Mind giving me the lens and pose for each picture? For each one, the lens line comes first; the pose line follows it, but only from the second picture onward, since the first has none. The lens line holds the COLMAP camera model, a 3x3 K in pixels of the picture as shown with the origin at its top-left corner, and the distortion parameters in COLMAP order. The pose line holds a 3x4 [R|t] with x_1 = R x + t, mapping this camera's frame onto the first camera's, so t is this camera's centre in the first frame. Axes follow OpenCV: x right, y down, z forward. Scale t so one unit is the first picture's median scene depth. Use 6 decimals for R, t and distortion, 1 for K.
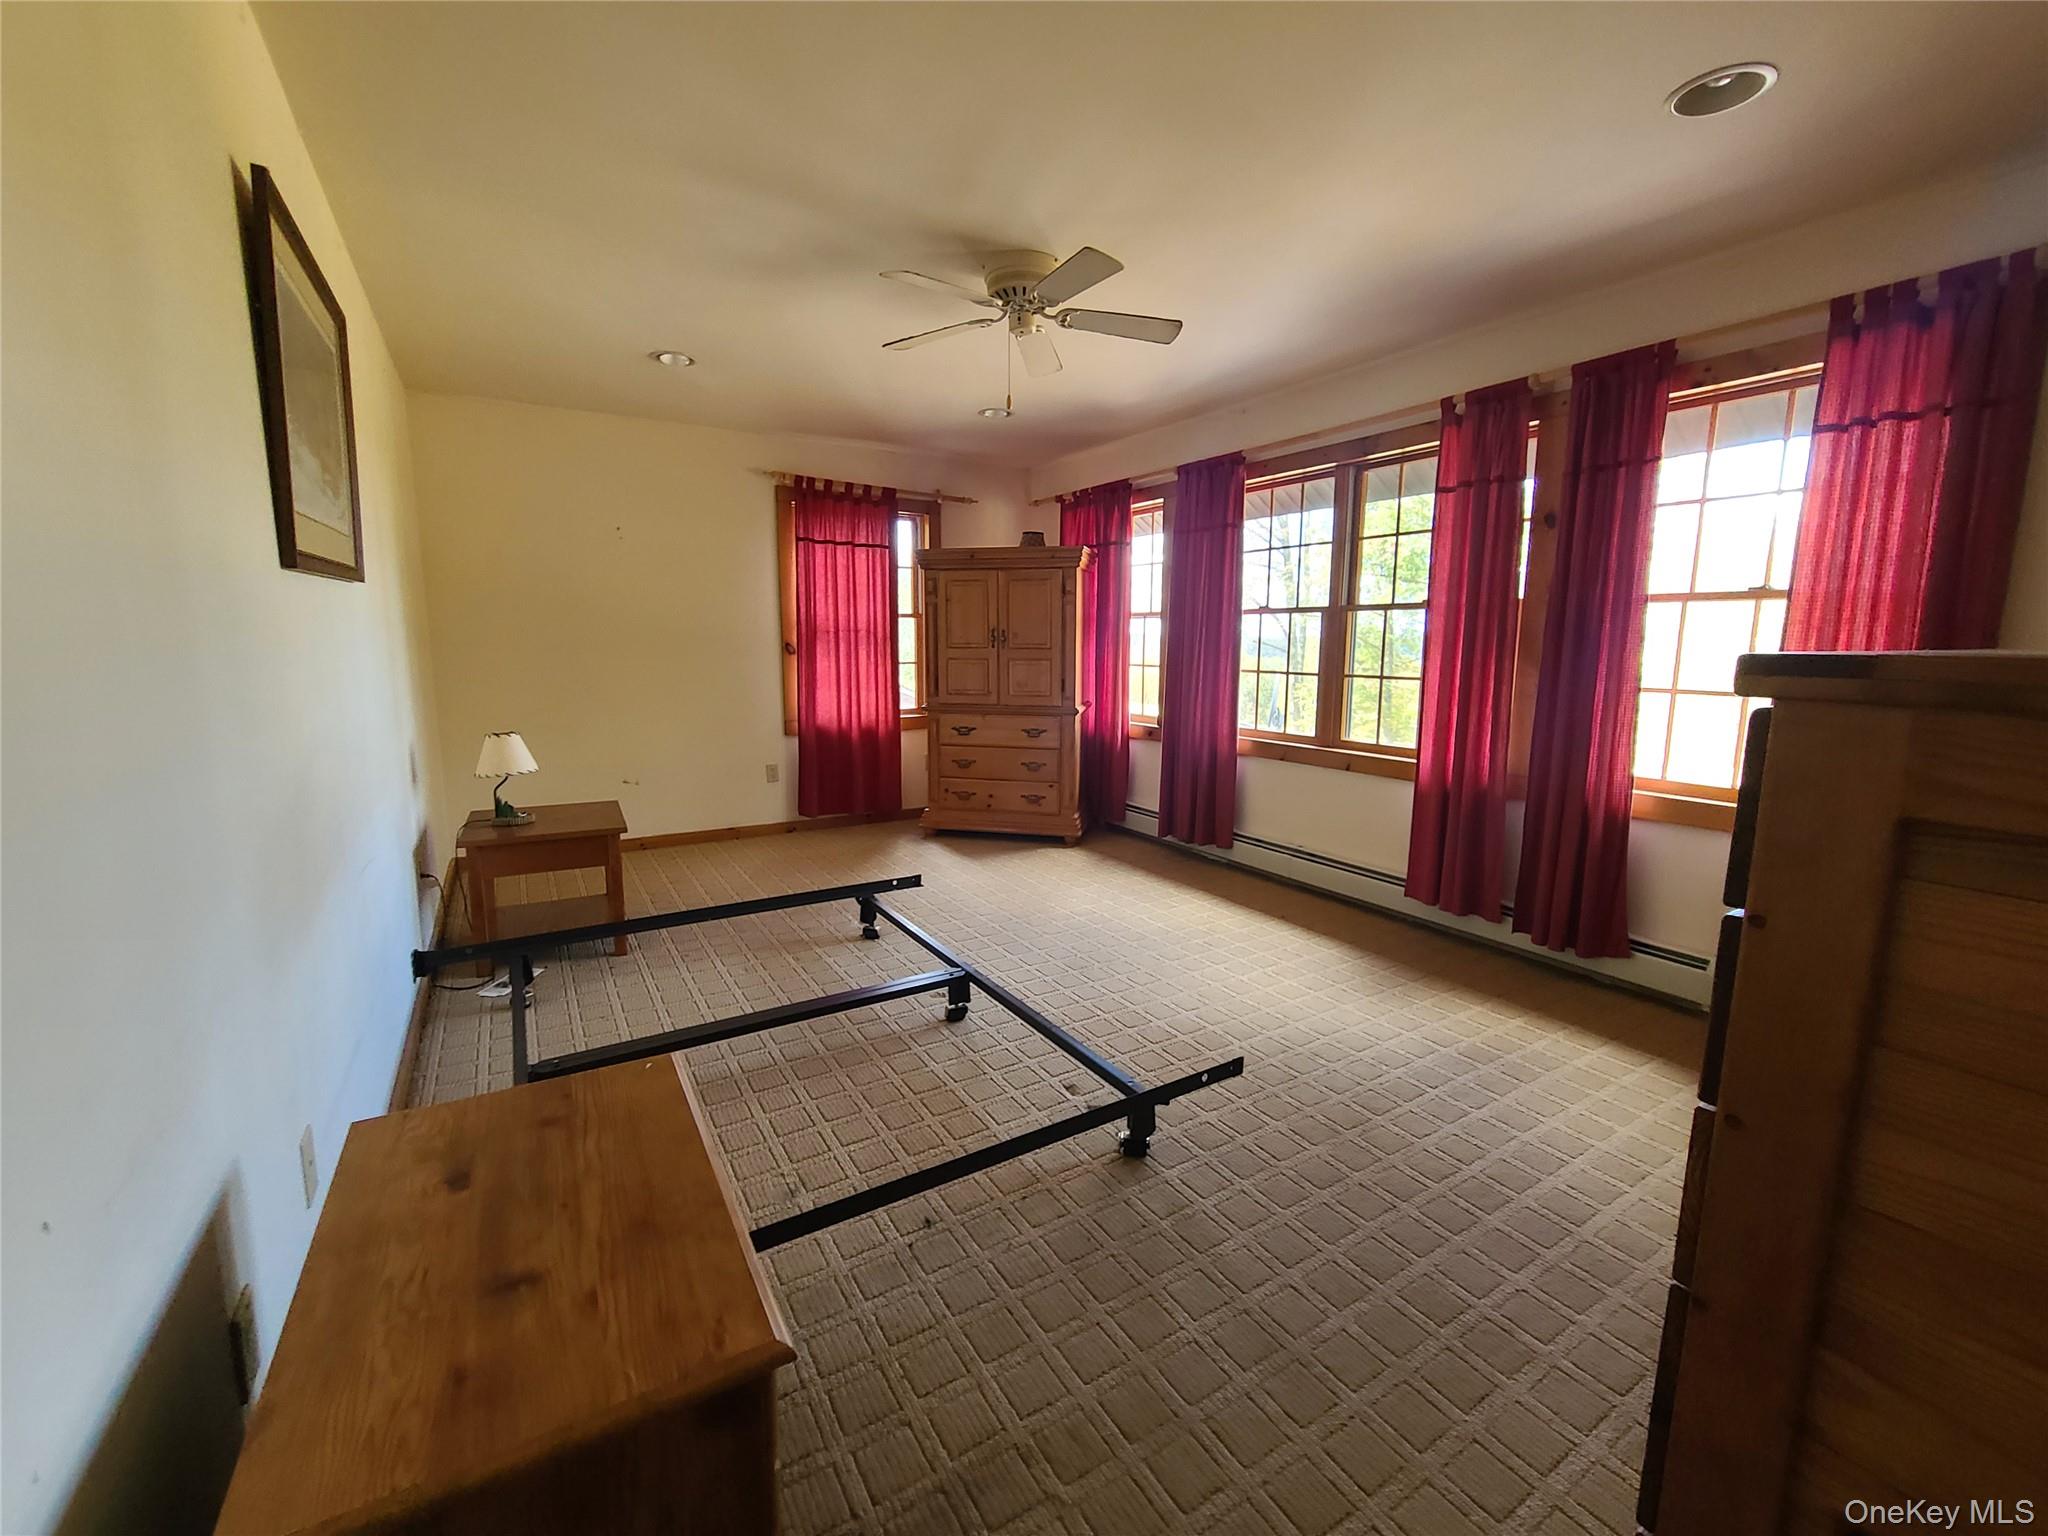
lens RADIAL K [[840.1, 0, 1024.0], [0, 840.1, 768.0], [0, 0, 1]] dist [0.008784, 0.000208]
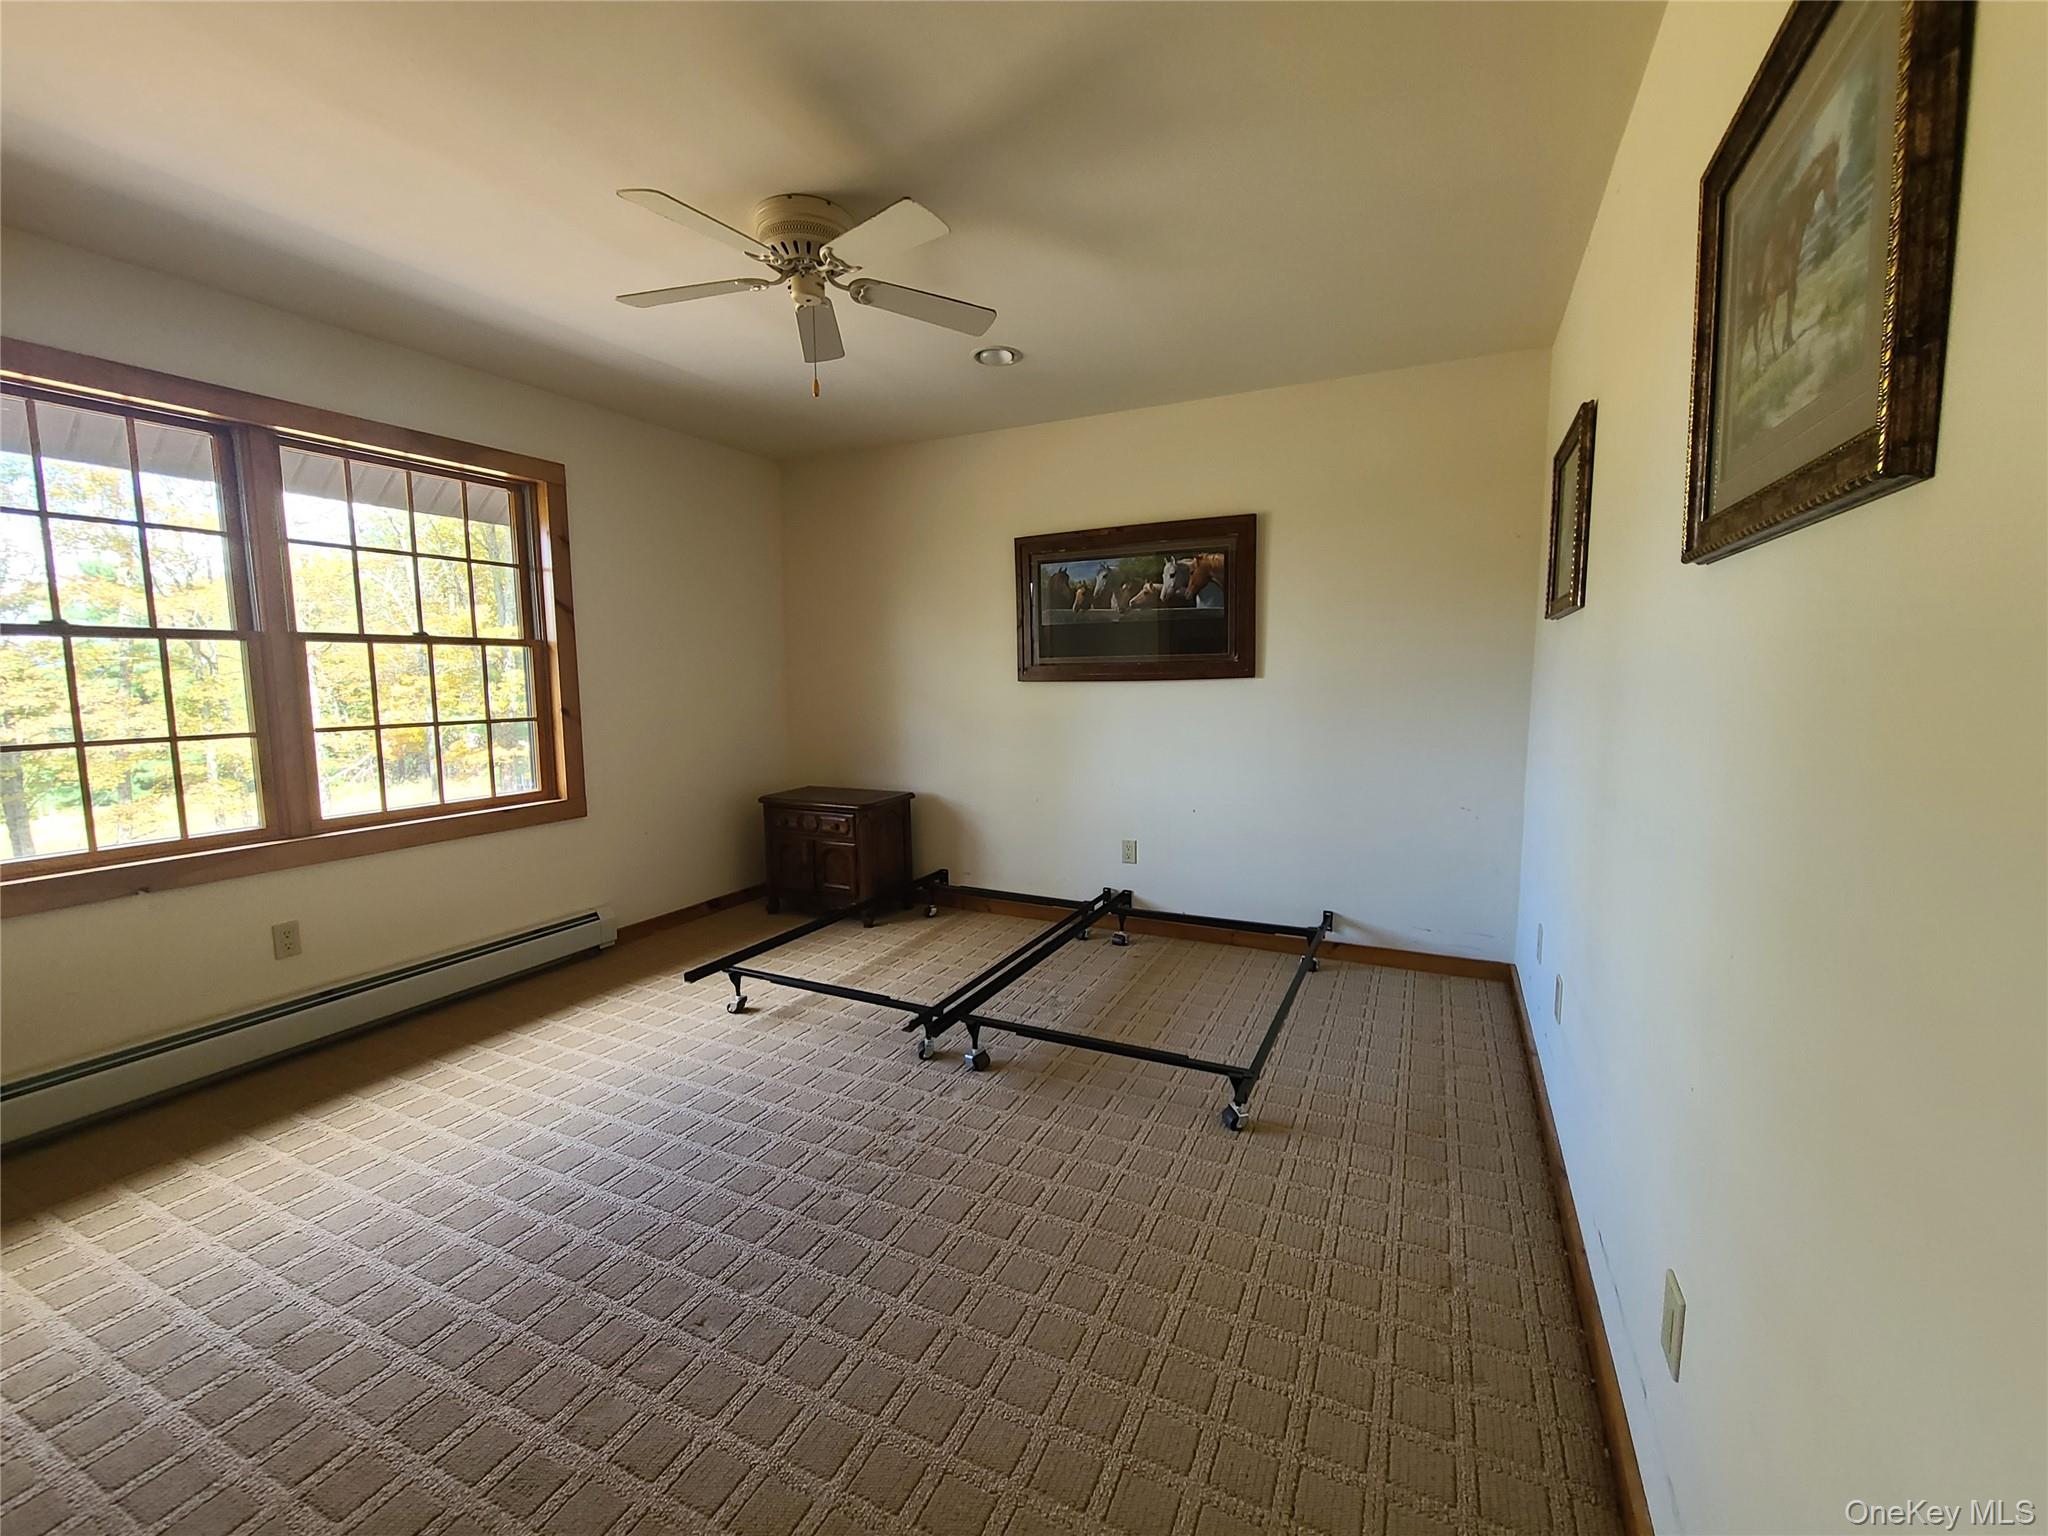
lens RADIAL K [[840.1, 0, 1024.0], [0, 840.1, 768.0], [0, 0, 1]] dist [0.008784, 0.000208]
pose [[-0.529176, -0.087020, 0.844038, -0.614846], [0.146167, 0.970508, 0.191699, -0.144990], [-0.835828, 0.224813, -0.500851, 0.971850]]
